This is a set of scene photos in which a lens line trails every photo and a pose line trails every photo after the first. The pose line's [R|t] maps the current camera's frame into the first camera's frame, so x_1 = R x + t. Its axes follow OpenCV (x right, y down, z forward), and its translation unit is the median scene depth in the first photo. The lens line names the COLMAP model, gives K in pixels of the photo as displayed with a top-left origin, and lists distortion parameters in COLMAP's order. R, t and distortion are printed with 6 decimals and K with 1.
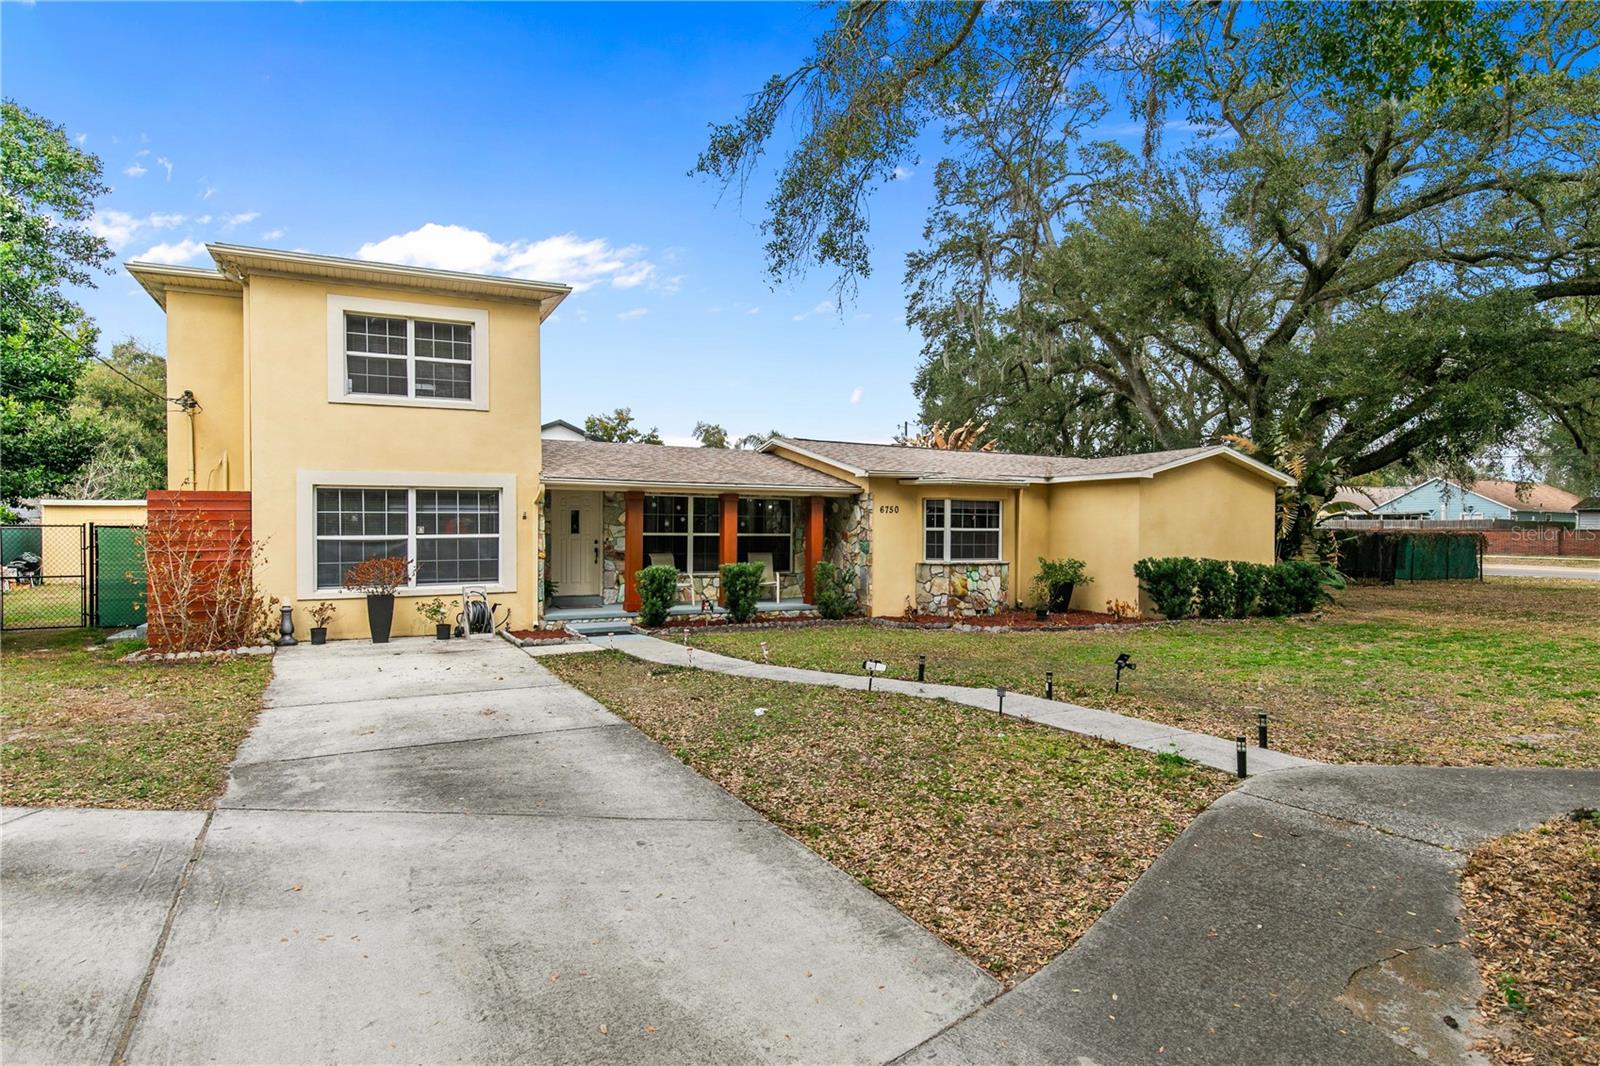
lens RADIAL K [[863.9, 0, 806.6], [0, 863.9, 531.6], [0, 0, 1]] dist [-0.002262, -0.001058]
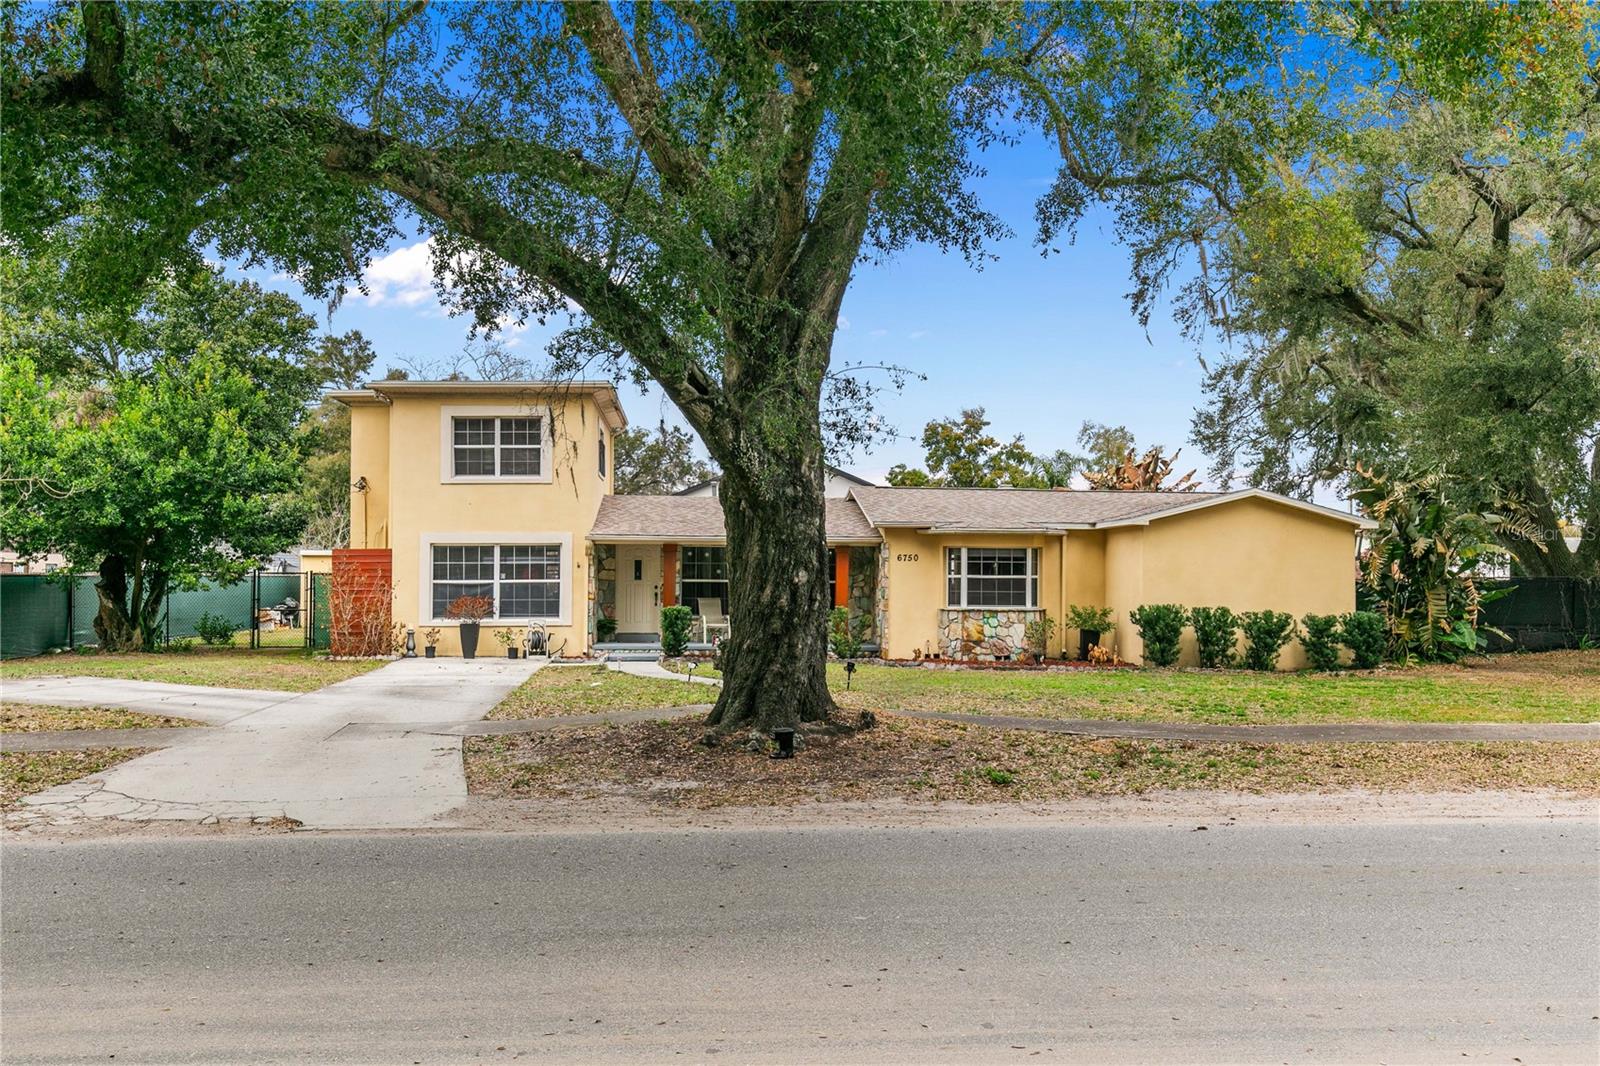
lens RADIAL K [[1439.4, 0, 800.0], [0, 1439.4, 533.0], [0, 0, 1]] dist [0.002273, 0.002105]
pose [[0.914330, -0.011998, -0.404793, 0.683018], [-0.002901, 0.999341, -0.036172, 0.008172], [0.404960, 0.034247, 0.913693, -0.657302]]
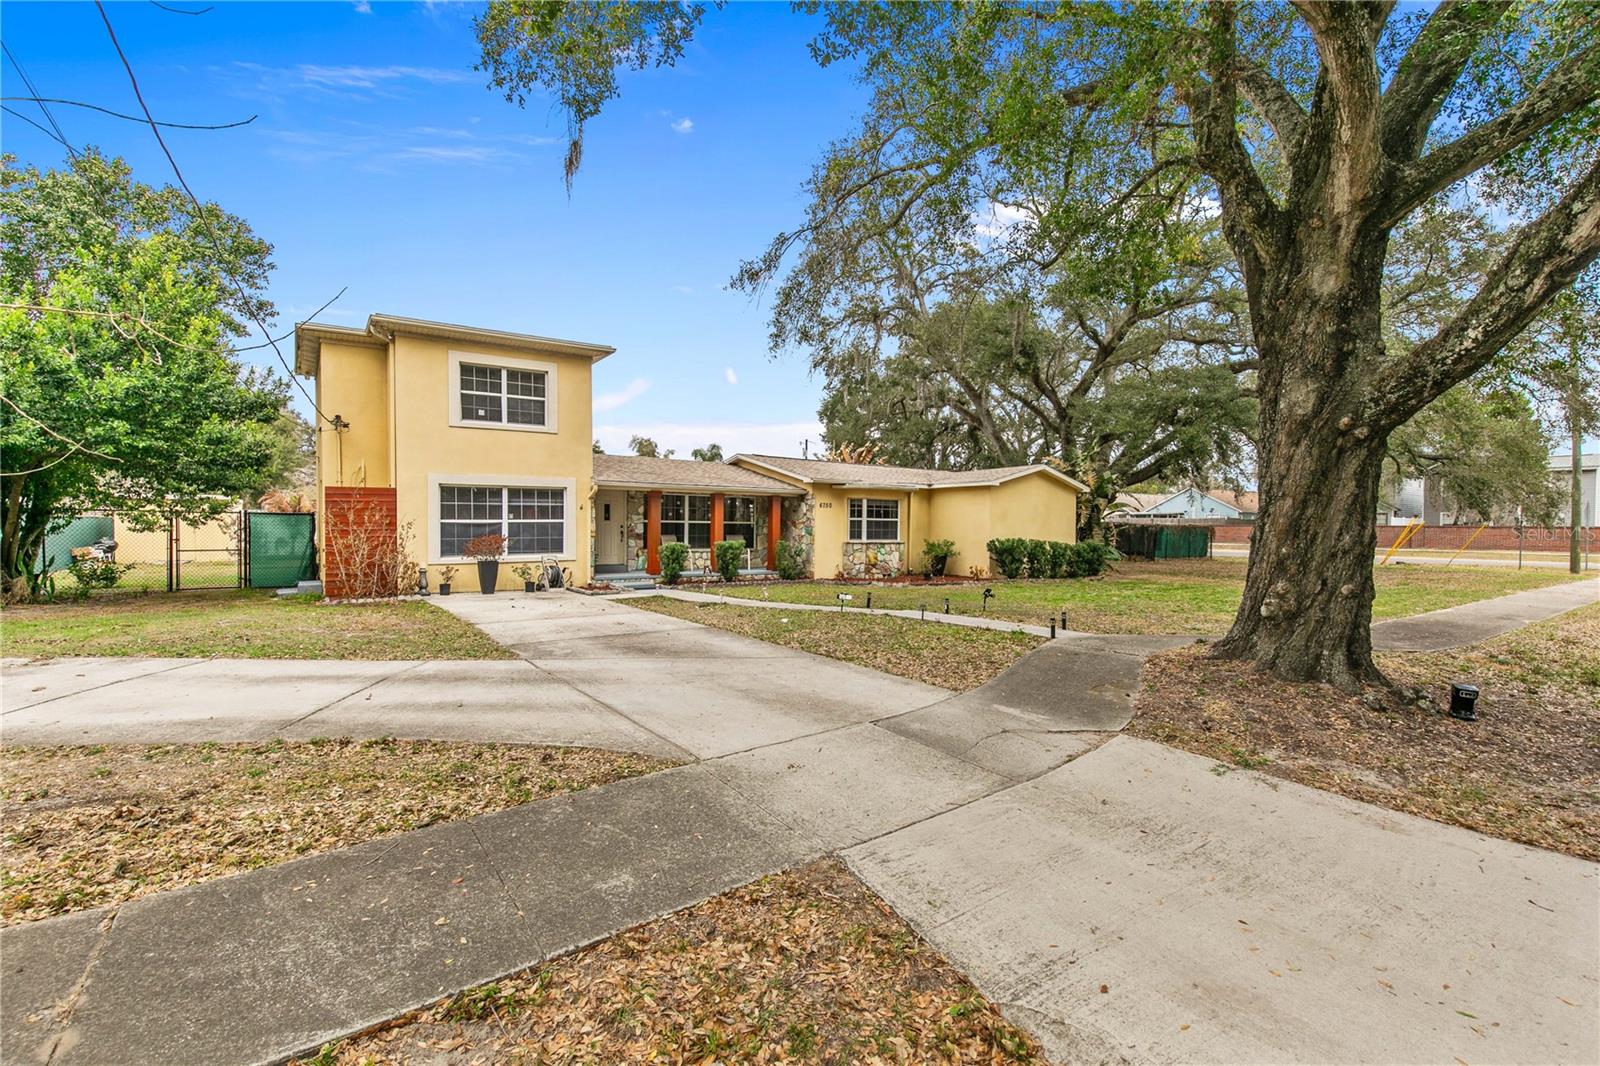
lens RADIAL K [[717.4, 0, 806.7], [0, 717.4, 530.7], [0, 0, 1]] dist [0.002852, -0.000465]
pose [[0.991184, 0.002627, 0.132465, -0.095021], [-0.003164, 0.999988, 0.003840, 0.012554], [-0.132454, -0.004225, 0.991180, -0.192309]]
